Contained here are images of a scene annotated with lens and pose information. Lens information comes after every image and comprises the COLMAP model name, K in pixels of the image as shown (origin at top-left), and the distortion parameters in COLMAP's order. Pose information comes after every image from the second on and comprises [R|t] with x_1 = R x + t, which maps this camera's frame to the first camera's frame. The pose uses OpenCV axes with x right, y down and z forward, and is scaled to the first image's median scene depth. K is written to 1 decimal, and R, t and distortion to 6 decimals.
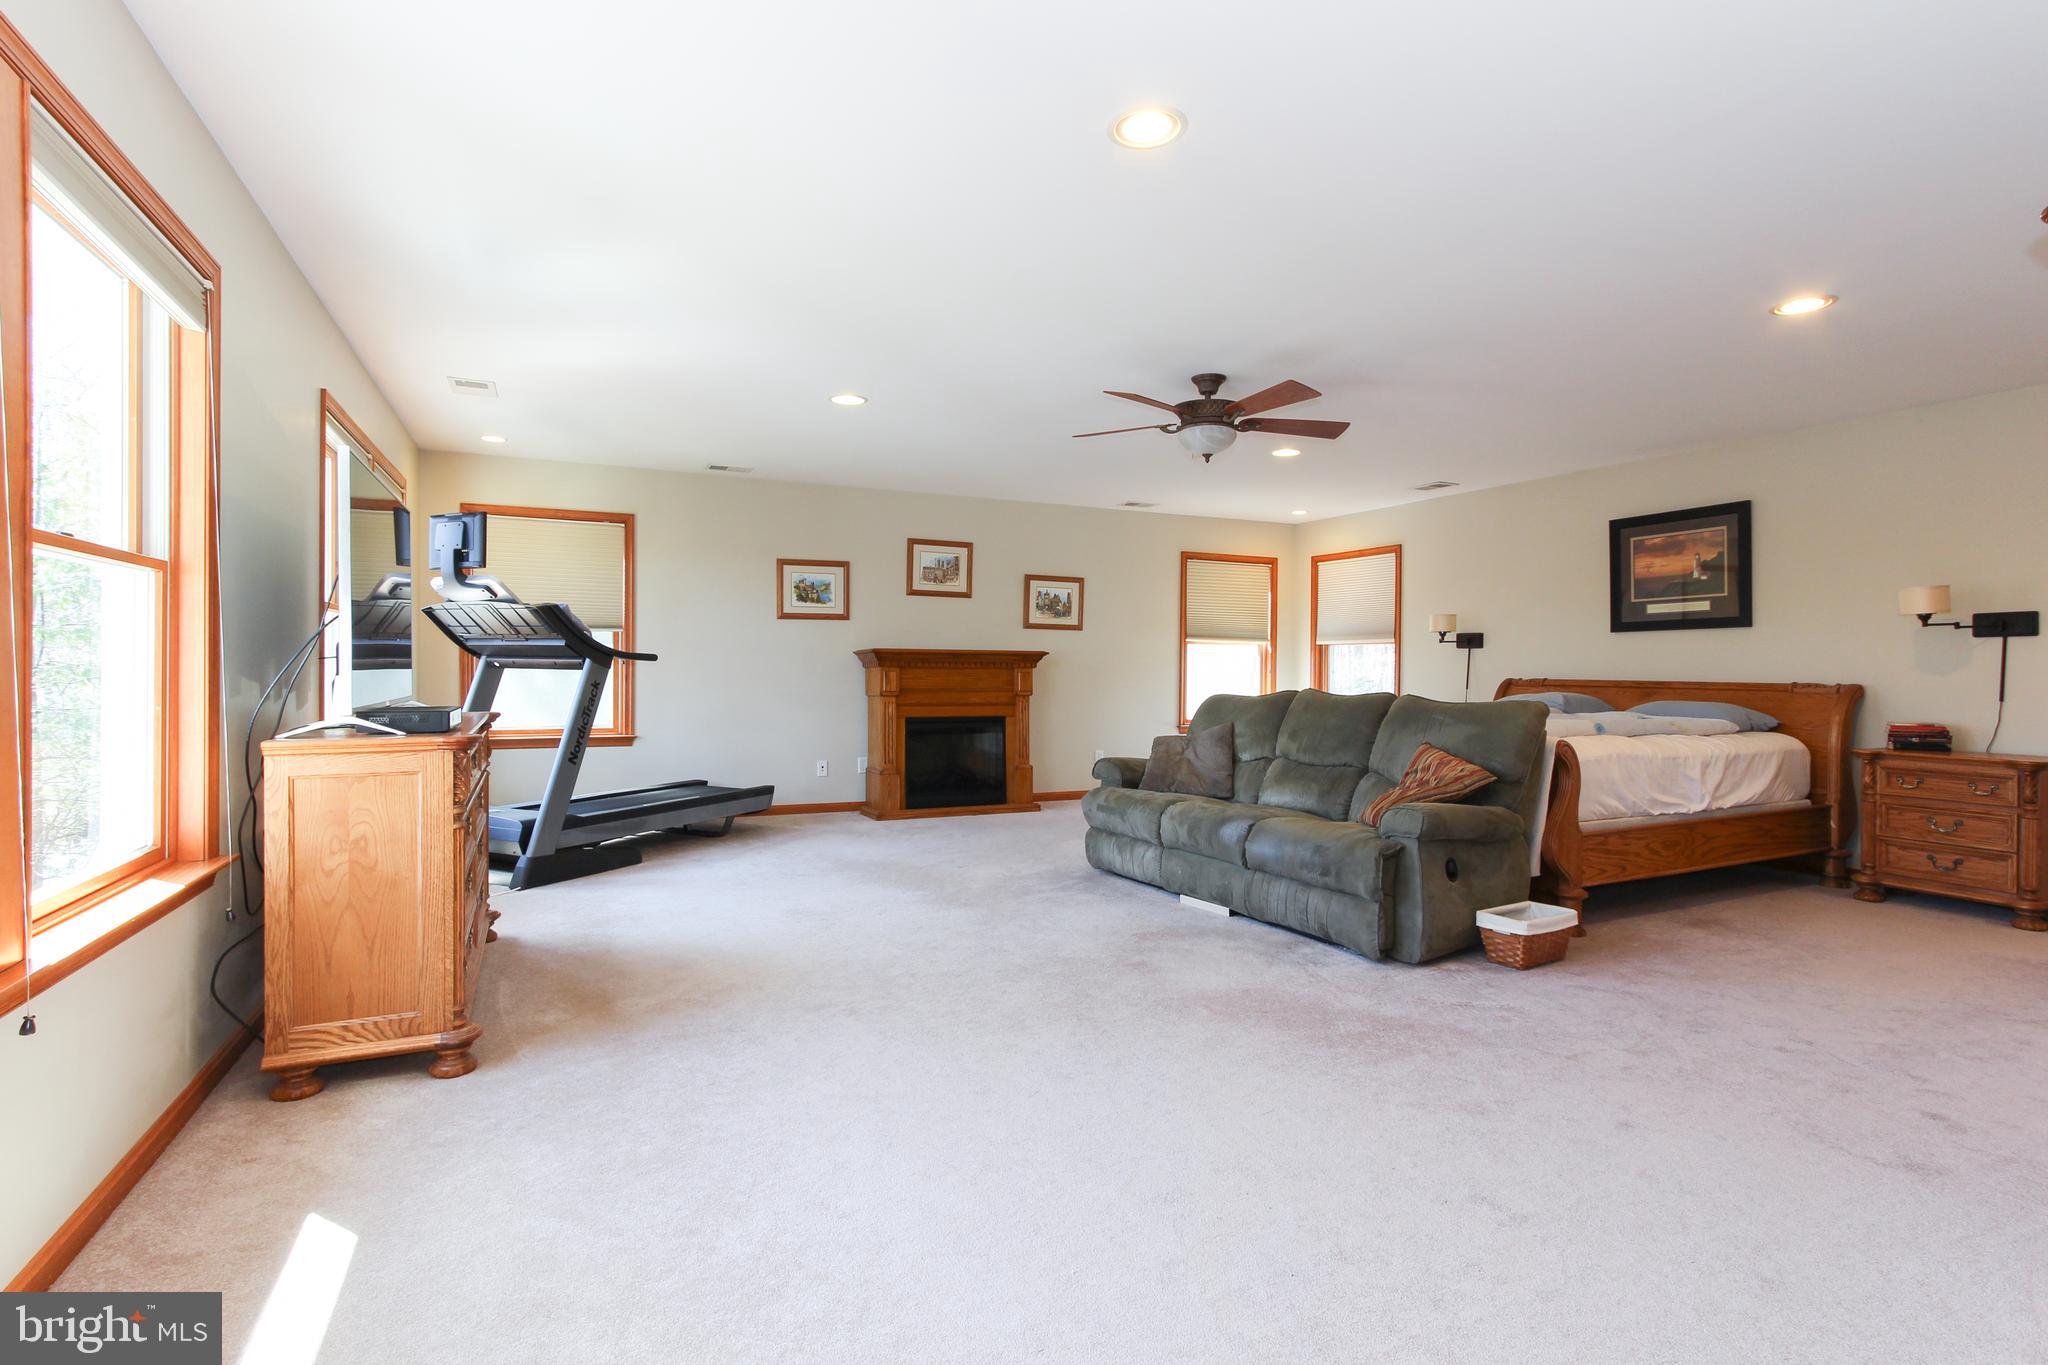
lens RADIAL K [[991.0, 0, 1025.7], [0, 991.0, 681.1], [0, 0, 1]] dist [-0.029236, -0.000250]
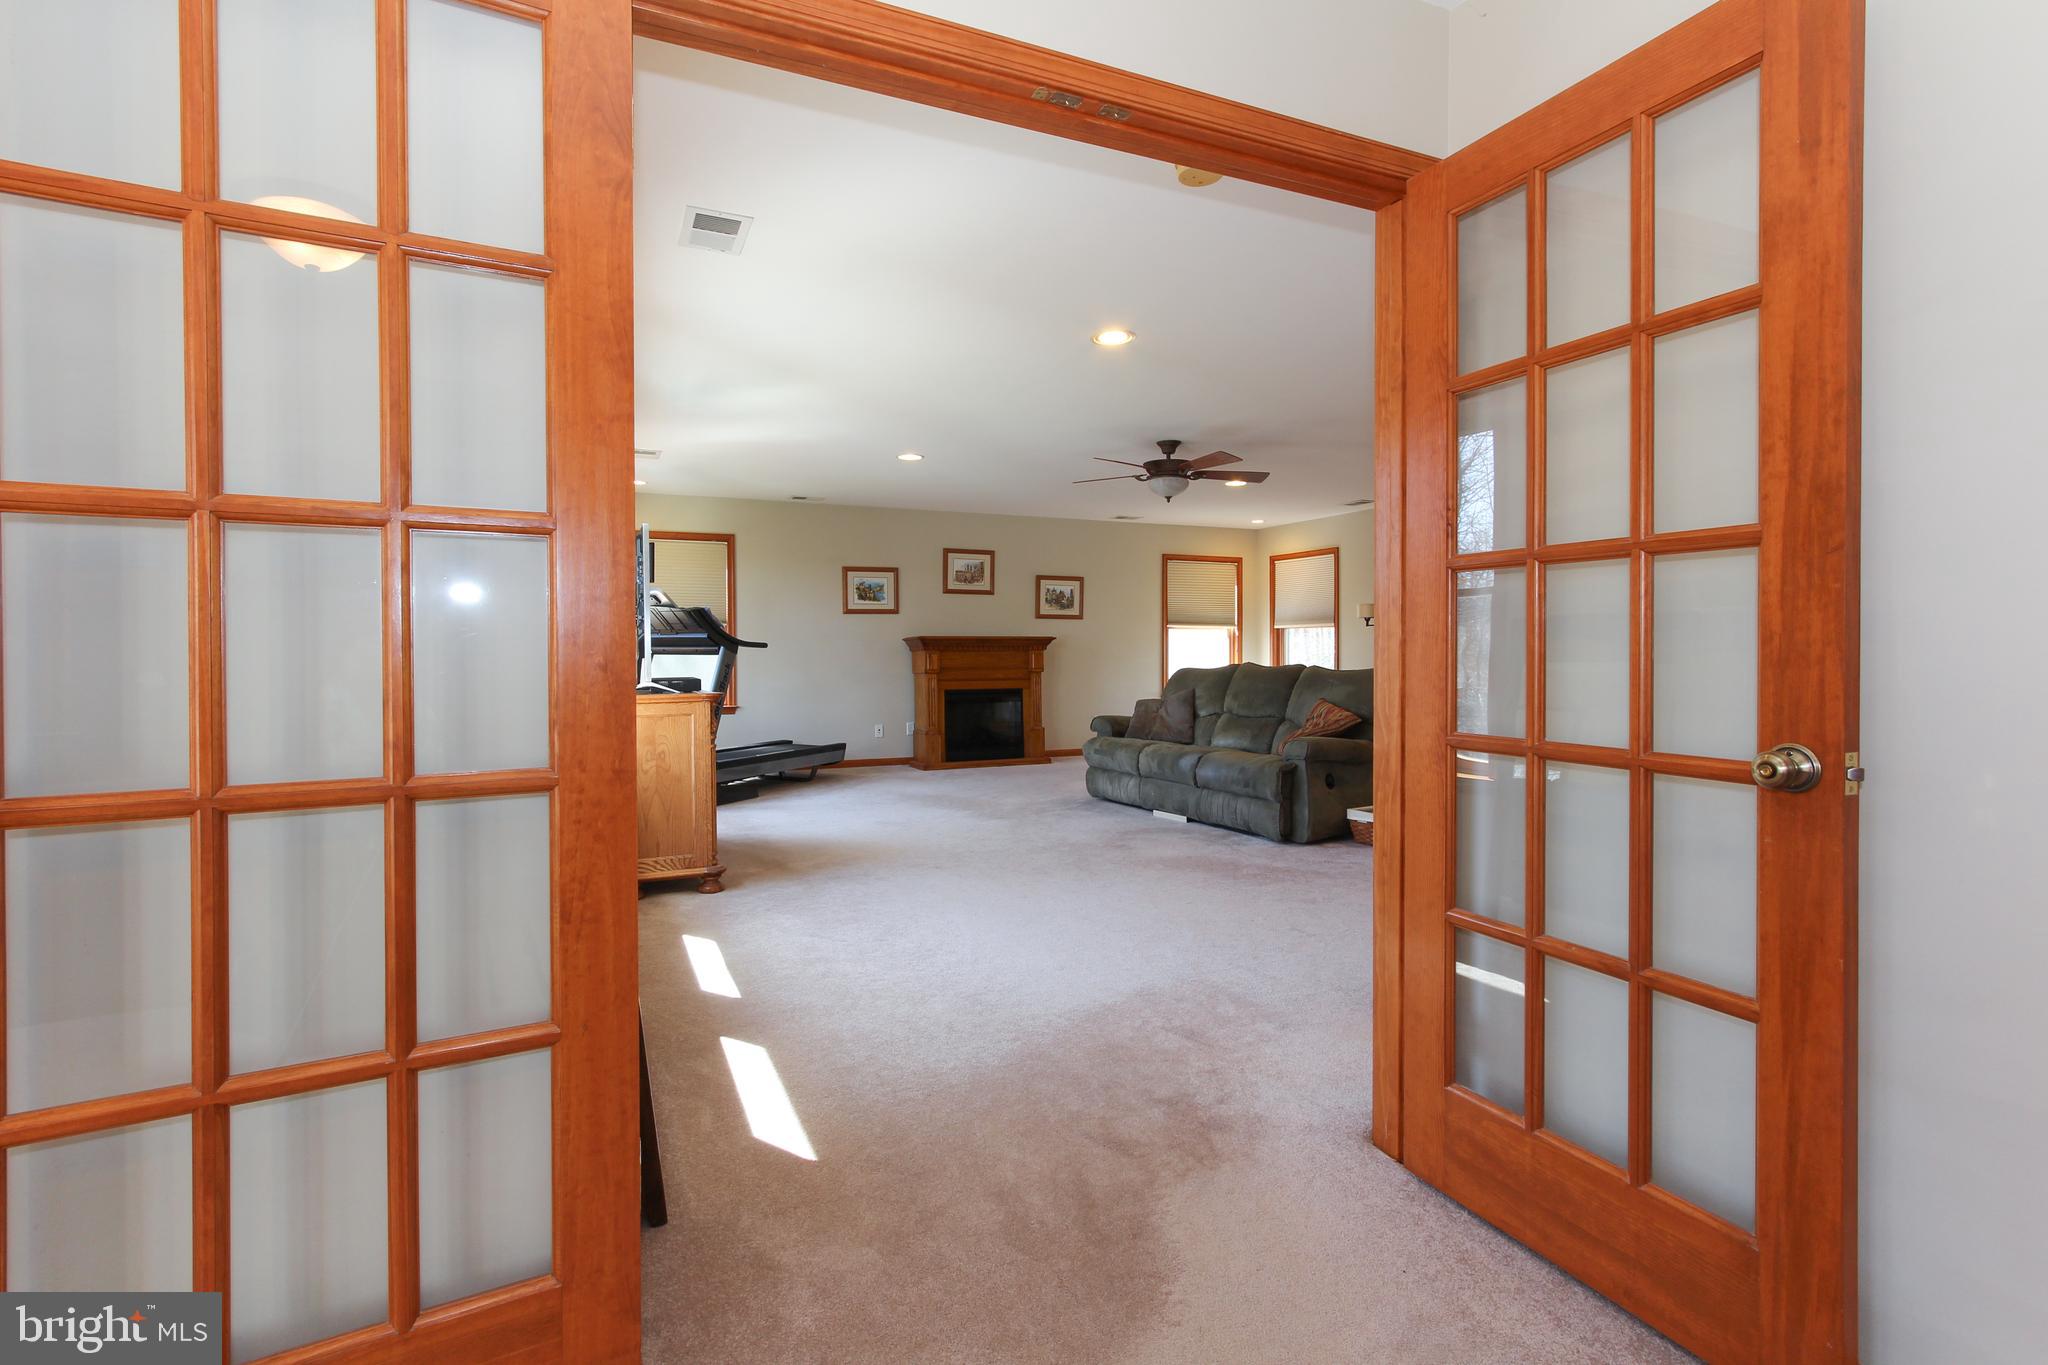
lens RADIAL K [[944.1, 0, 1038.3], [0, 944.1, 684.6], [0, 0, 1]] dist [0.002957, 0.000296]
pose [[0.999903, -0.012219, 0.006616, -0.012809], [0.012067, 0.999673, 0.022535, 0.005776], [-0.006890, -0.022453, 0.999724, -0.319762]]
